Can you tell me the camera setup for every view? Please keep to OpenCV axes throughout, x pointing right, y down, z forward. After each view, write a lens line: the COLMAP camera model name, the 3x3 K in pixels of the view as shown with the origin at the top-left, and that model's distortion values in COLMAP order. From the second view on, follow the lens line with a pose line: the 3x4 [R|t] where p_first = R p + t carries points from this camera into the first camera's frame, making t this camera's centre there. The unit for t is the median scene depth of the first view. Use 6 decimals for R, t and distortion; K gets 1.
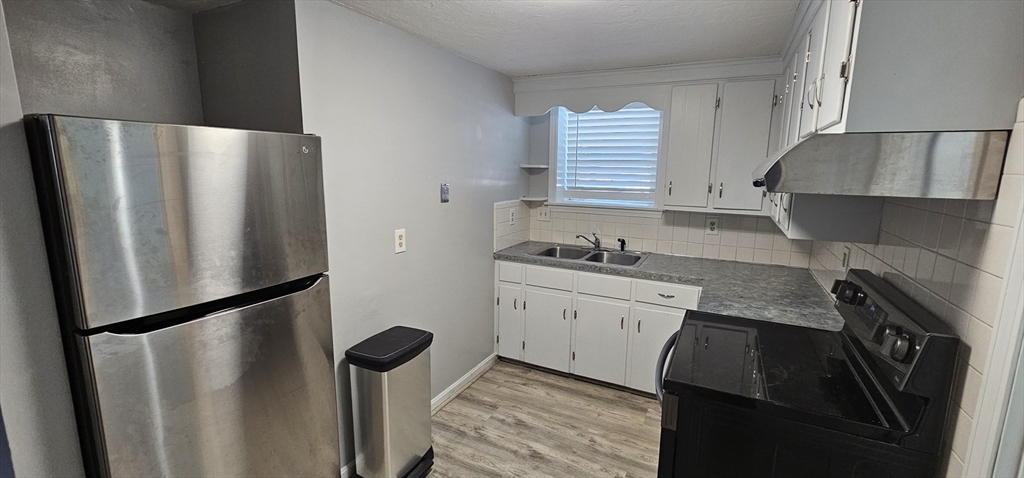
lens RADIAL K [[421.8, 0, 515.9], [0, 421.8, 236.5], [0, 0, 1]] dist [-0.000003, -0.000177]
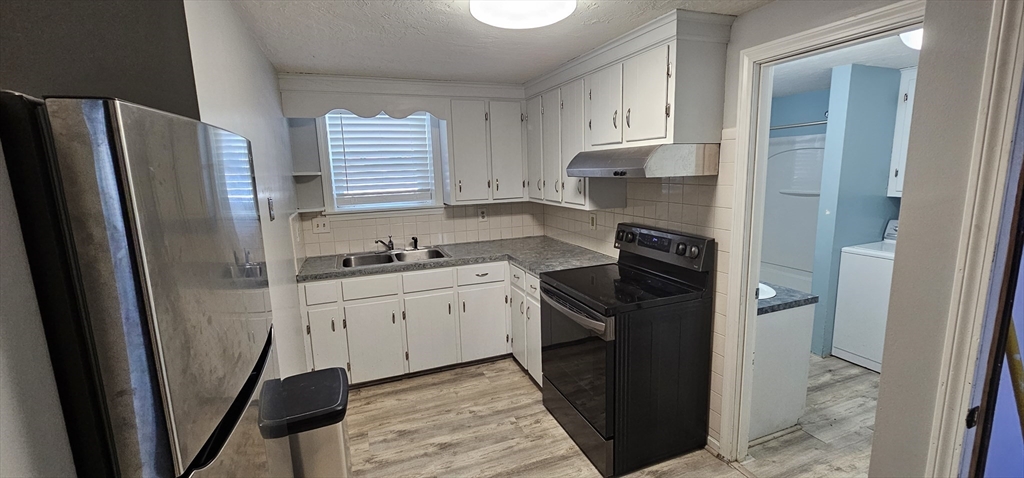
lens RADIAL K [[421.8, 0, 515.9], [0, 421.8, 236.5], [0, 0, 1]] dist [-0.000003, -0.000177]
pose [[0.664832, -0.154174, 0.730909, -0.405940], [0.160252, 0.985125, 0.062032, -0.023697], [-0.729601, 0.075888, 0.679650, 0.092919]]
